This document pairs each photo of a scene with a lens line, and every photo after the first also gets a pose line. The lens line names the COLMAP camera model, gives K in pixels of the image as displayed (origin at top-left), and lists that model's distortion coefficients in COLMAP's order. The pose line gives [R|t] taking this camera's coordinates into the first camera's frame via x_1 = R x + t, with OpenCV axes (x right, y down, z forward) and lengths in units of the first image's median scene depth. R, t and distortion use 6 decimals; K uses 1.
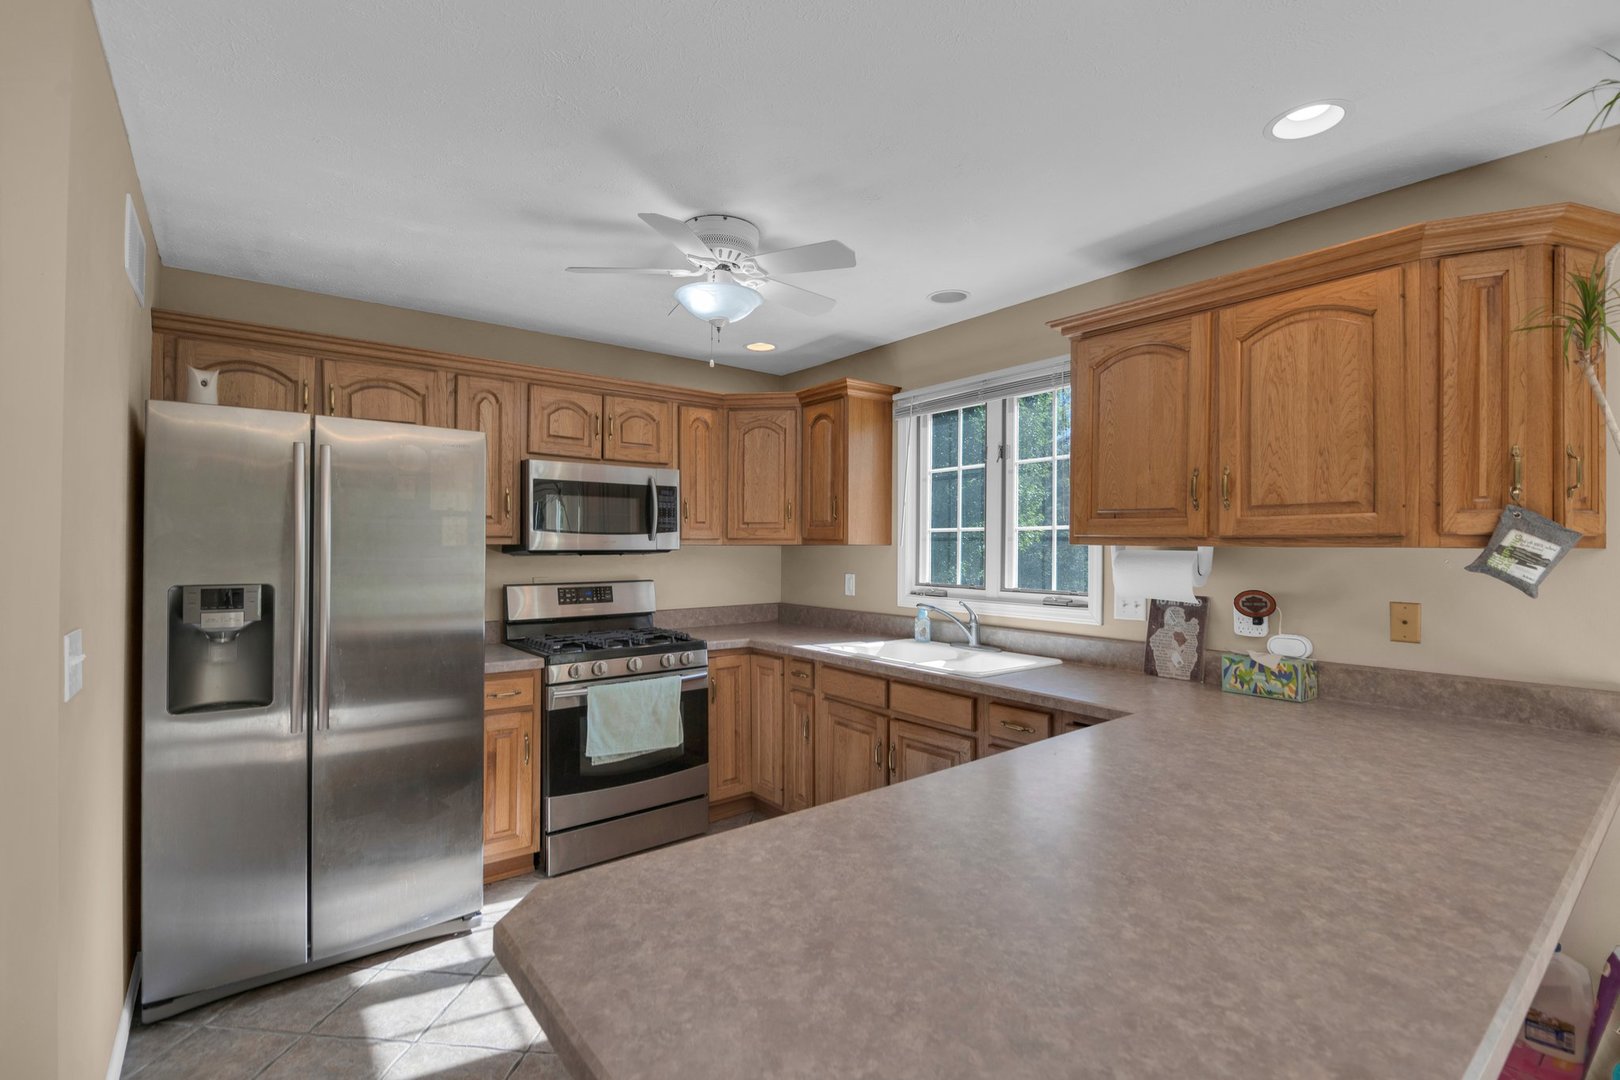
lens RADIAL K [[732.0, 0, 802.8], [0, 732.0, 539.3], [0, 0, 1]] dist [-0.004817, -0.006461]
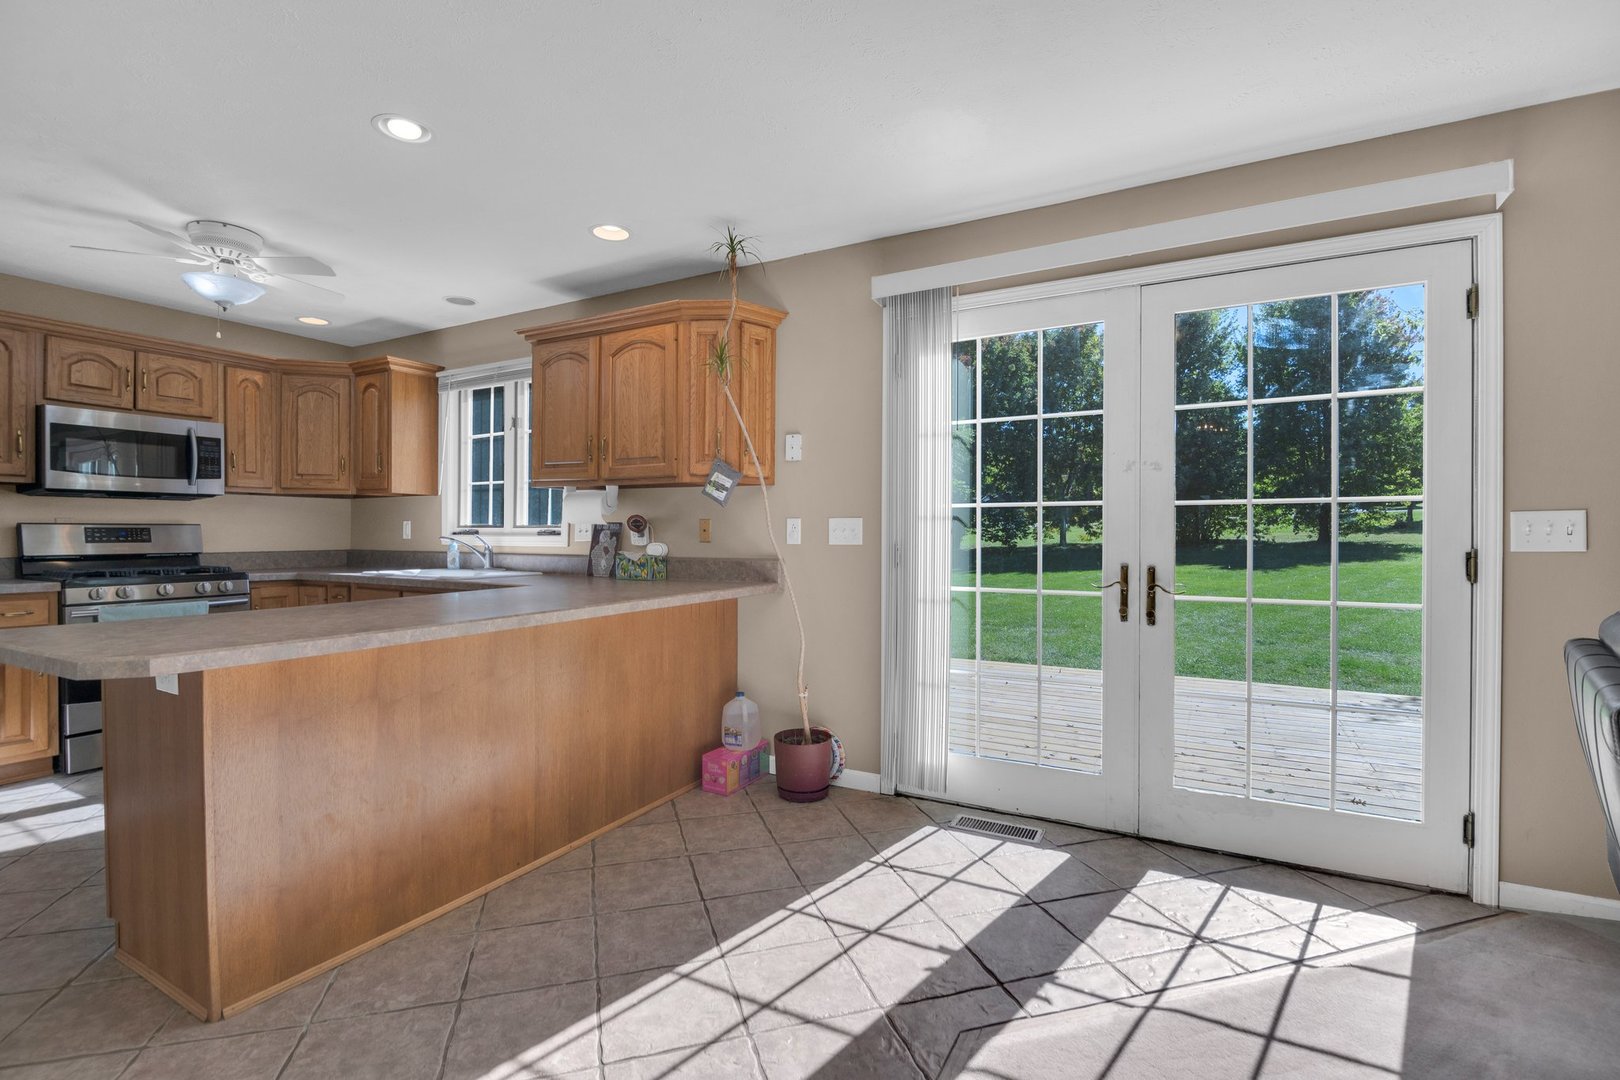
lens RADIAL K [[732.0, 0, 807.1], [0, 732.0, 537.2], [0, 0, 1]] dist [-0.004817, -0.006461]
pose [[0.917130, -0.002683, 0.398580, 0.238393], [-0.004131, 0.999860, 0.016237, 0.066096], [-0.398568, -0.016538, 0.916990, -0.441148]]
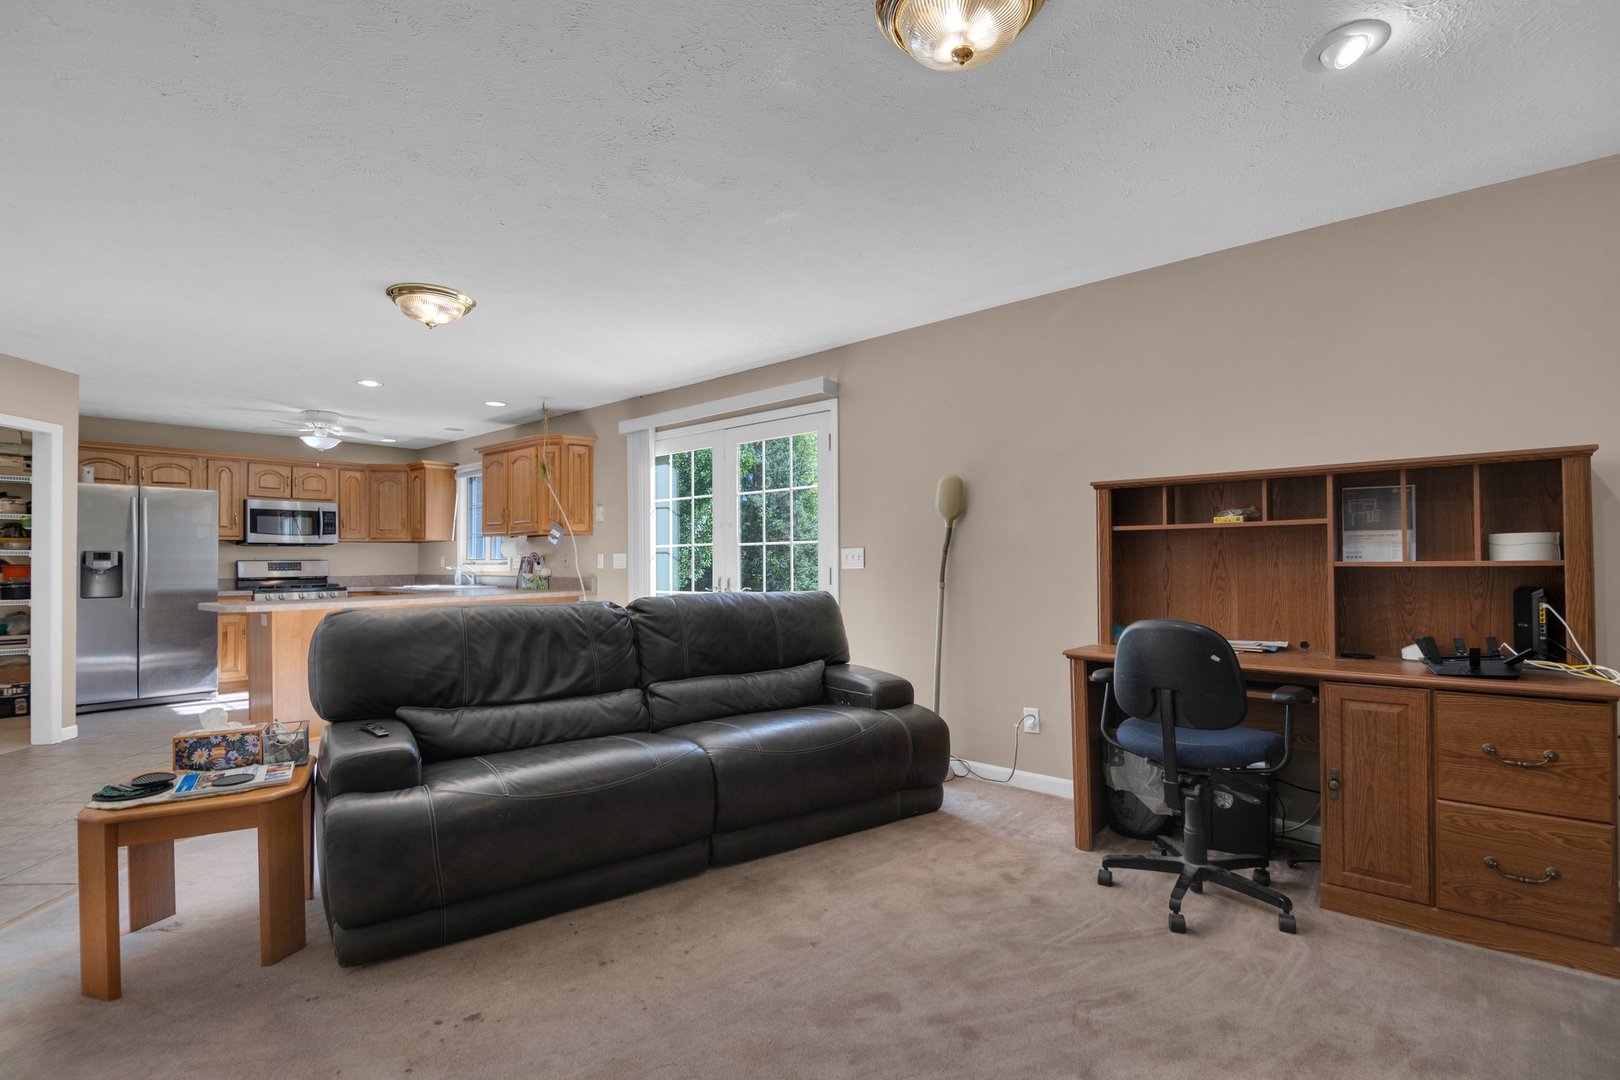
lens RADIAL K [[732.0, 0, 801.4], [0, 732.0, 554.3], [0, 0, 1]] dist [-0.004817, -0.006461]
pose [[0.978622, -0.006594, 0.205560, 0.758060], [0.006840, 0.999976, -0.000486, 0.061890], [-0.205552, 0.001881, 0.978644, -1.386247]]
